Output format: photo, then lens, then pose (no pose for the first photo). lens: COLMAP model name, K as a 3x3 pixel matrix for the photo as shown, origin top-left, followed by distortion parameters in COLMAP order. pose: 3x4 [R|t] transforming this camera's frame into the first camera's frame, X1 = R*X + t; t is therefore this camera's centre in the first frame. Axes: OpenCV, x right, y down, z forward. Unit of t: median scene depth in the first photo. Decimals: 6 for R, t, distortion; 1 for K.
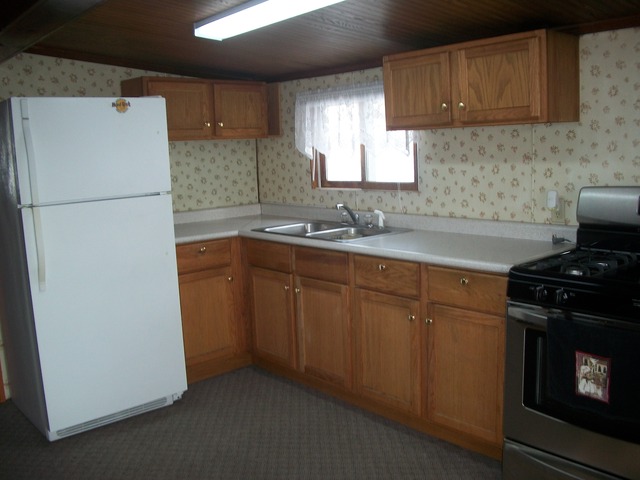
lens RADIAL K [[612.1, 0, 320.7], [0, 612.1, 241.6], [0, 0, 1]] dist [-0.116093, 0.000000]
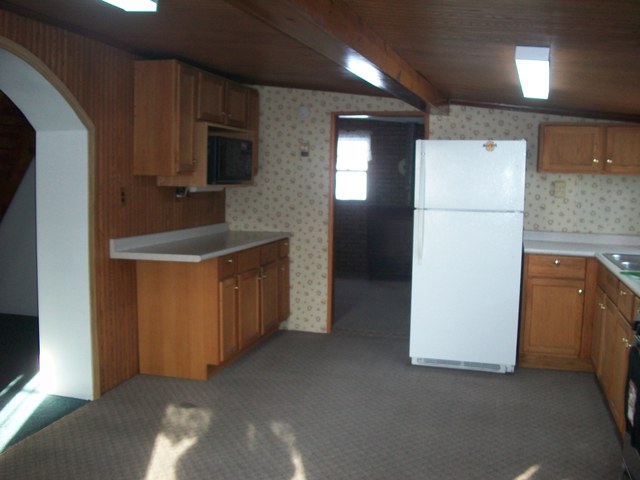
lens RADIAL K [[612.1, 0, 318.1], [0, 612.1, 238.6], [0, 0, 1]] dist [-0.116093, 0.000000]
pose [[0.498817, 0.134217, -0.856252, 0.569468], [-0.167930, 0.984182, 0.056441, -0.019621], [0.850283, 0.115636, 0.513466, -0.039147]]
